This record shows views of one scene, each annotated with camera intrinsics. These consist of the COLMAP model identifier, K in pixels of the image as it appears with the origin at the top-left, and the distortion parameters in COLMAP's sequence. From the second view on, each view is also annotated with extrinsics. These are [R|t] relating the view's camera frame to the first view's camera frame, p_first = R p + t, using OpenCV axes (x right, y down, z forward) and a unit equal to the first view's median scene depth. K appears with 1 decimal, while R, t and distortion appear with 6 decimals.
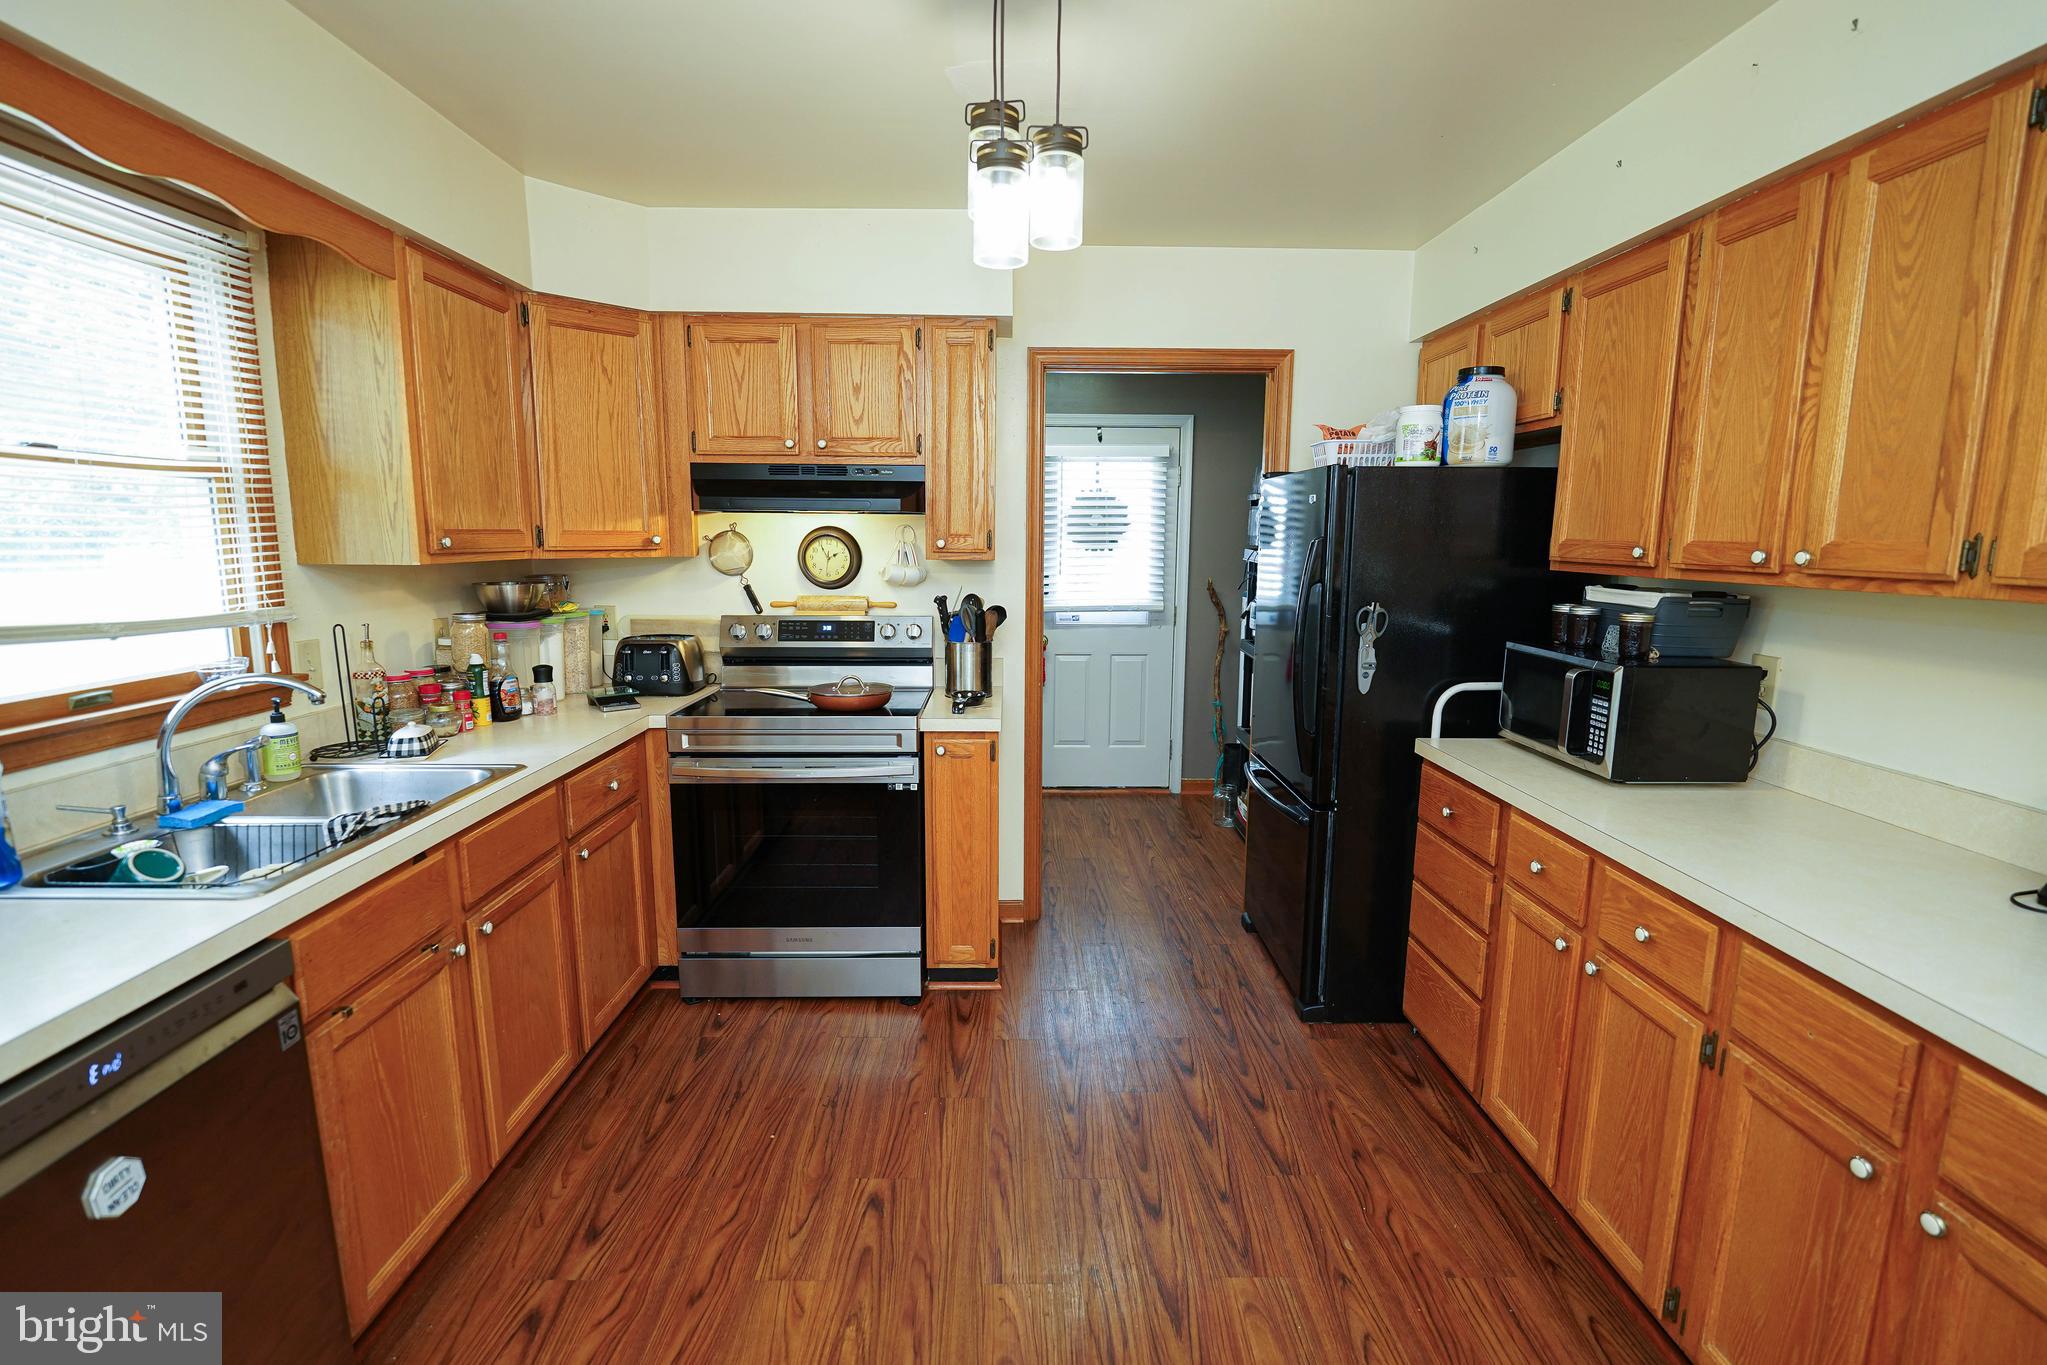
lens RADIAL K [[940.5, 0, 1022.8], [0, 940.5, 683.0], [0, 0, 1]] dist [-0.014635, 0.000073]
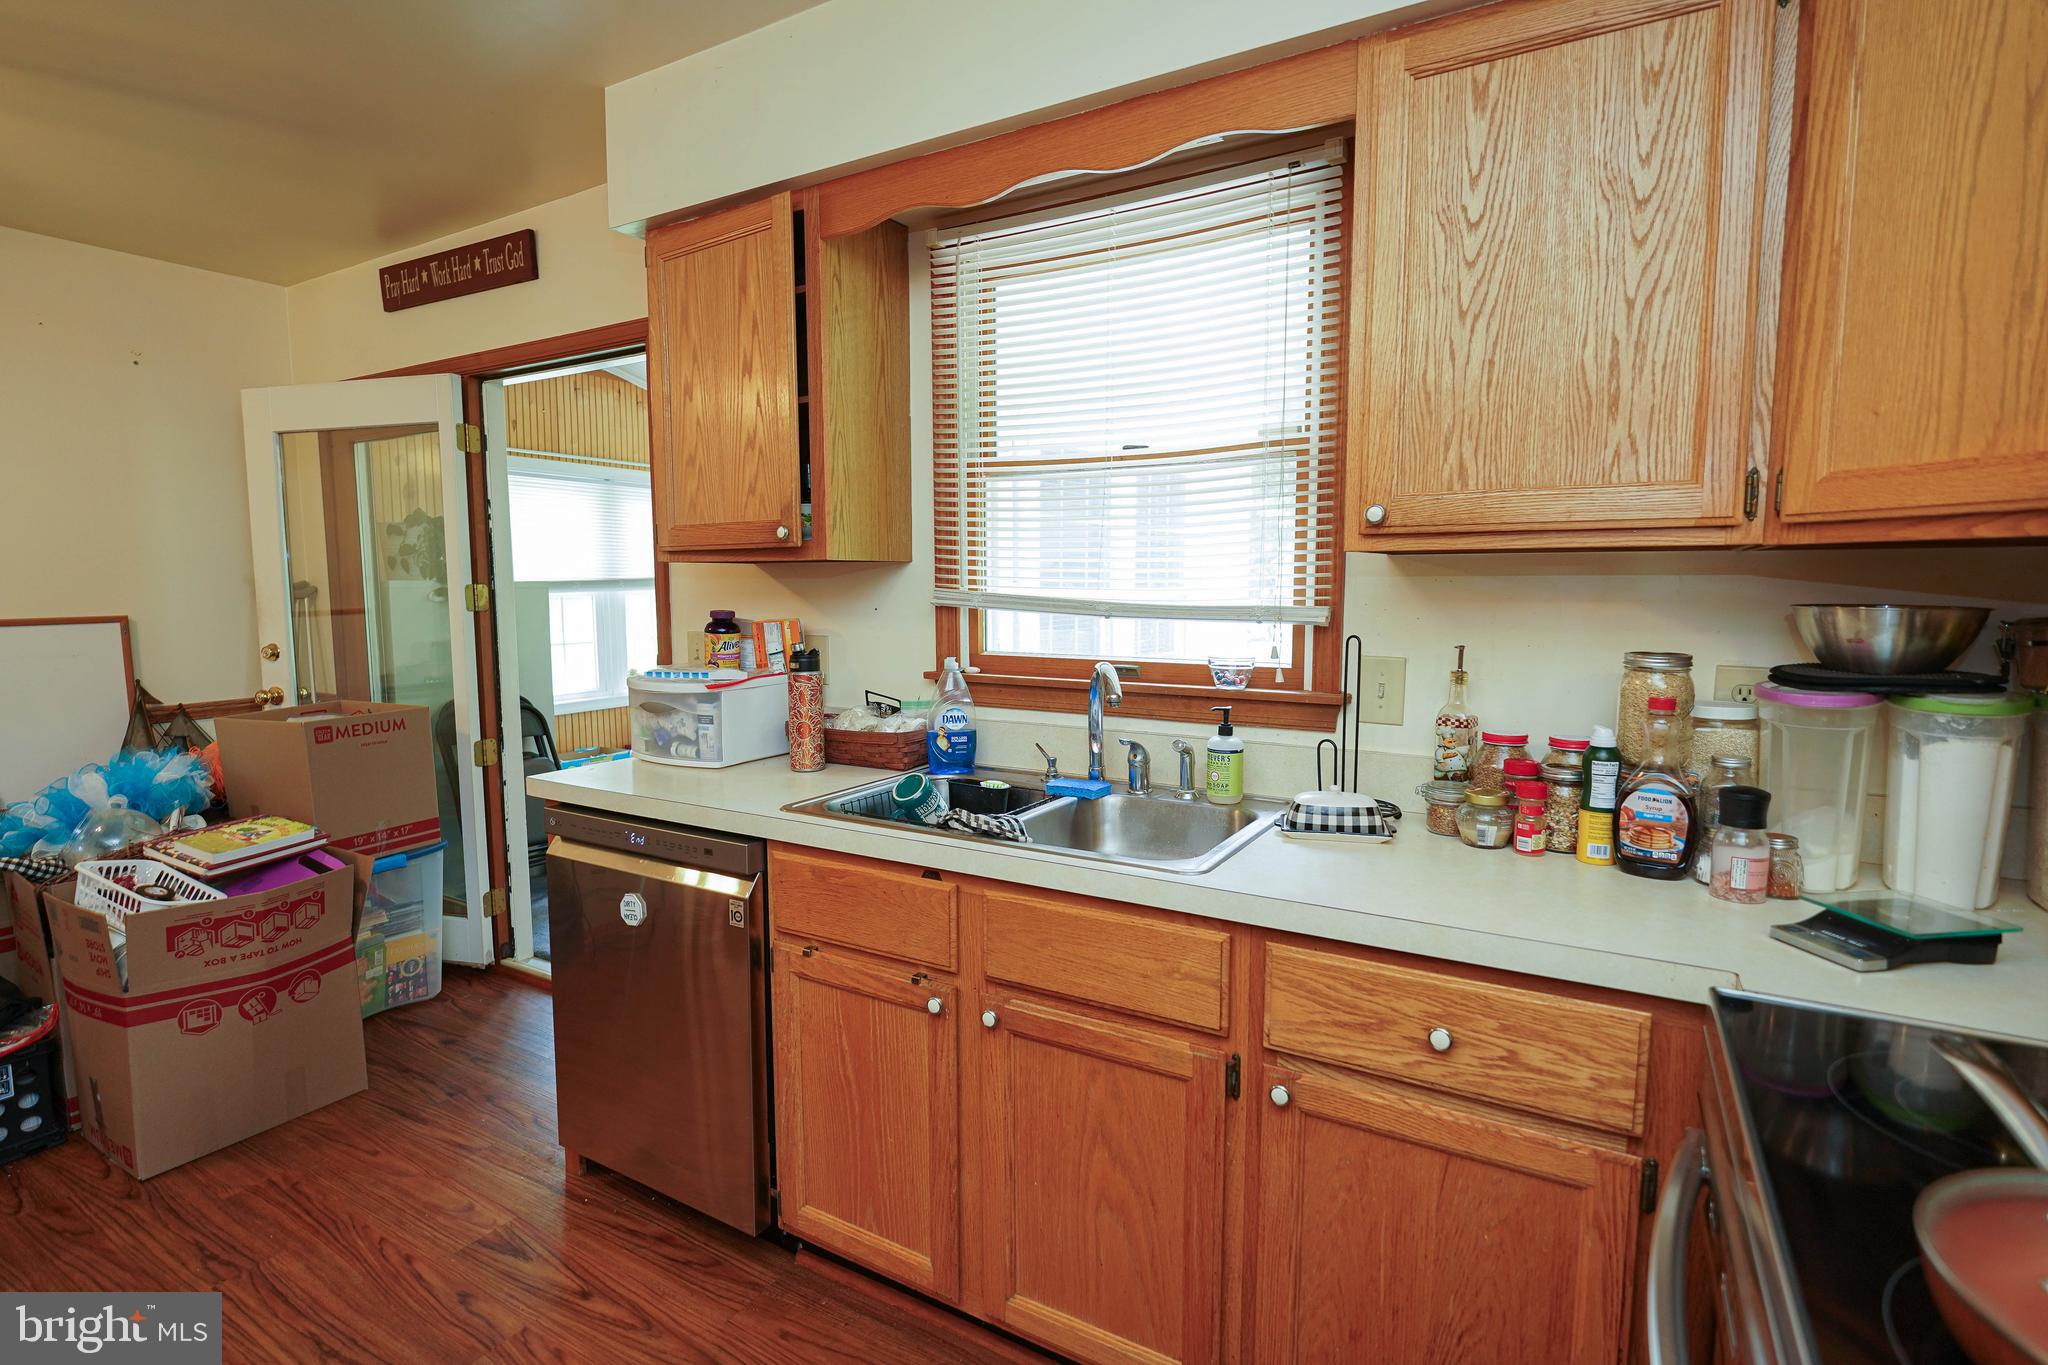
lens RADIAL K [[992.9, 0, 1020.6], [0, 992.9, 681.9], [0, 0, 1]] dist [-0.011415, 0.001403]
pose [[-0.524409, 0.081977, -0.847511, 0.054911], [-0.134189, 0.974959, 0.177336, -0.109851], [0.840826, 0.206724, -0.500277, 0.994526]]
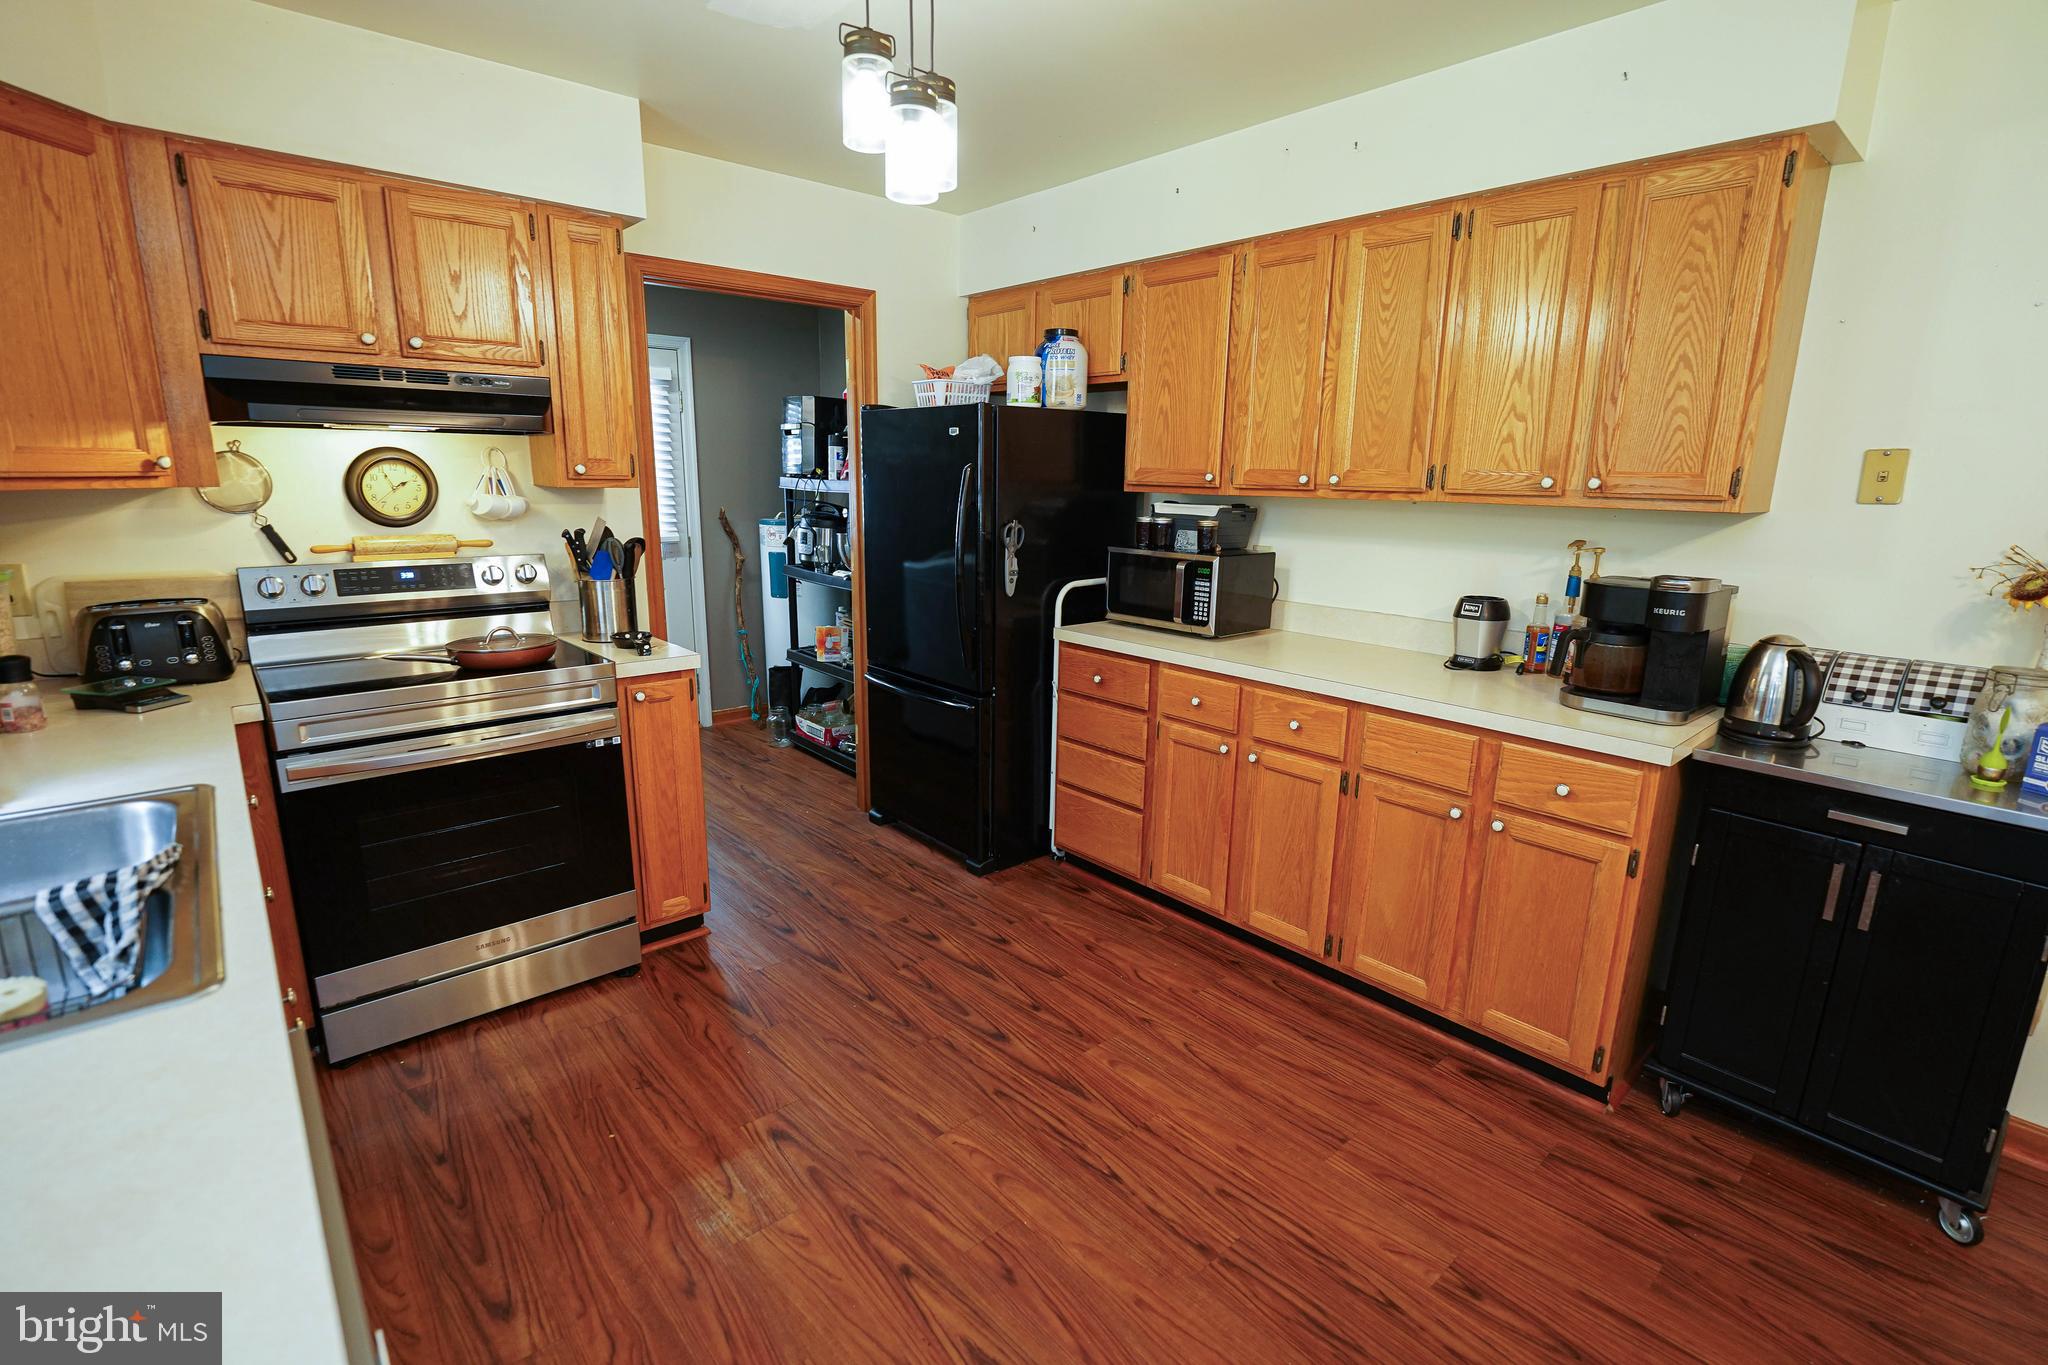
lens RADIAL K [[934.1, 0, 1019.9], [0, 934.1, 681.4], [0, 0, 1]] dist [-0.013780, 0.000279]
pose [[0.762304, -0.136956, 0.632563, -0.408340], [0.092097, 0.990363, 0.103437, -0.003122], [-0.640633, -0.020593, 0.767571, 0.064130]]
